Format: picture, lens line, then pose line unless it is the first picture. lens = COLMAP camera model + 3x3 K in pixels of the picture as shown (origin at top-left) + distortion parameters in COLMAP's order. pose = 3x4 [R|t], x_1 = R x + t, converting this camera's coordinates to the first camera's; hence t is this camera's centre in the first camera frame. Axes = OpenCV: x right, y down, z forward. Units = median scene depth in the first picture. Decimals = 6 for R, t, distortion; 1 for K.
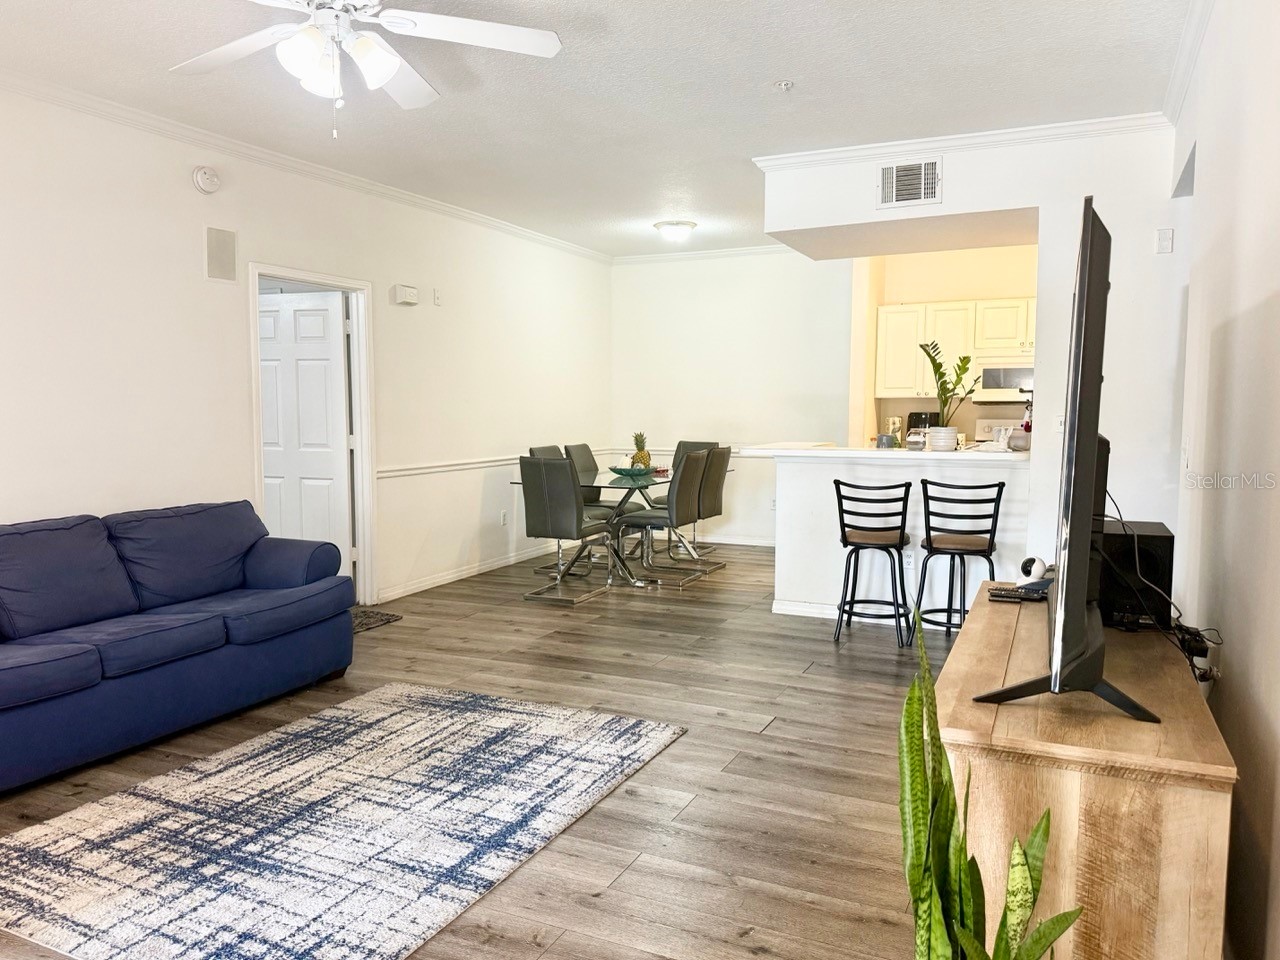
lens RADIAL K [[922.4, 0, 642.4], [0, 922.4, 482.2], [0, 0, 1]] dist [-0.077284, -0.002679]
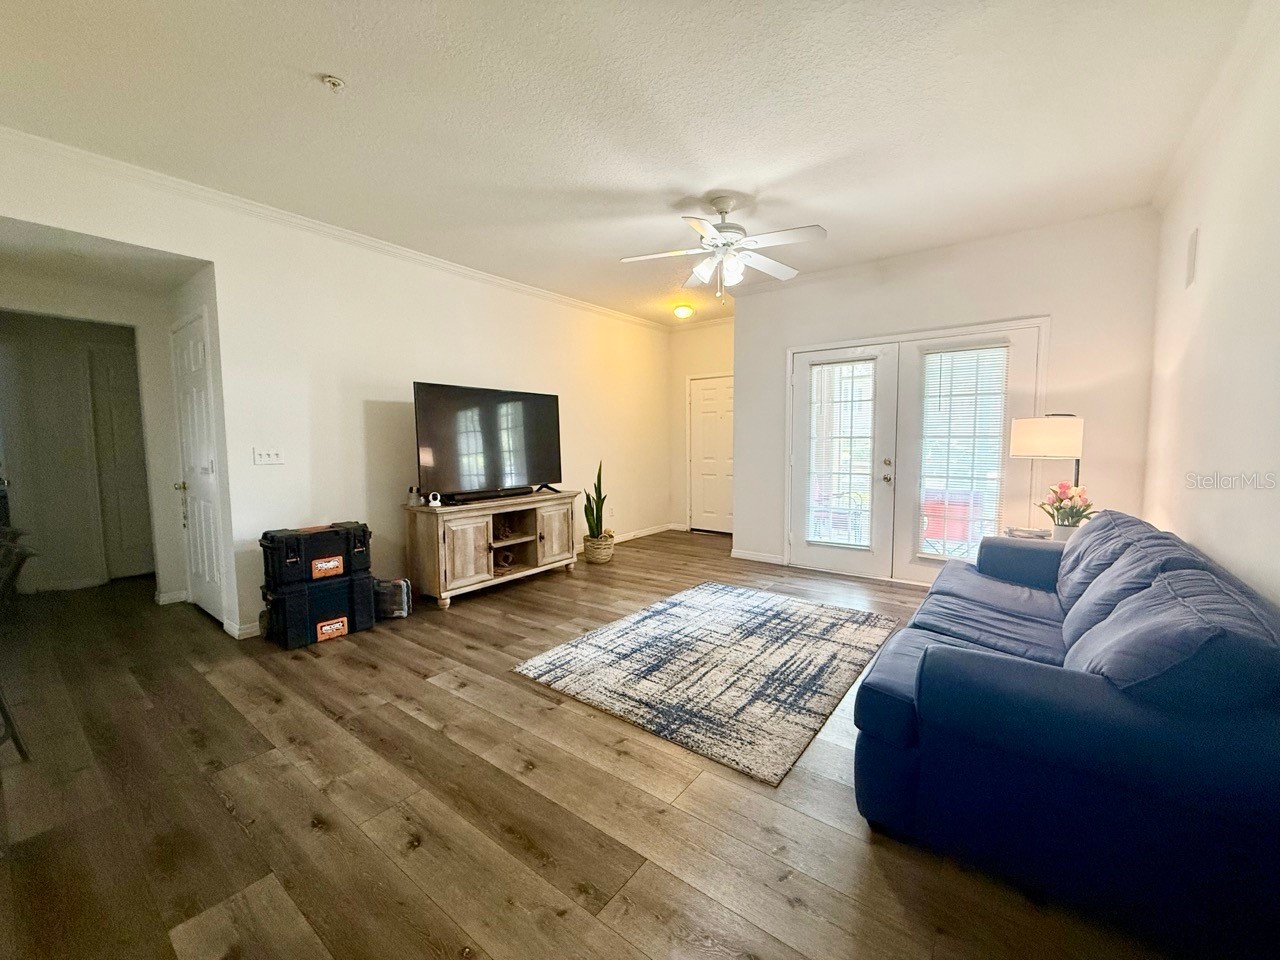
lens RADIAL K [[512.9, 0, 641.5], [0, 512.9, 477.7], [0, 0, 1]] dist [0.000024, 0.000013]
pose [[-0.976573, -0.014514, 0.214697, -0.345981], [0.019463, 0.987676, 0.155299, -0.138049], [-0.214305, 0.155840, -0.964255, 1.930156]]
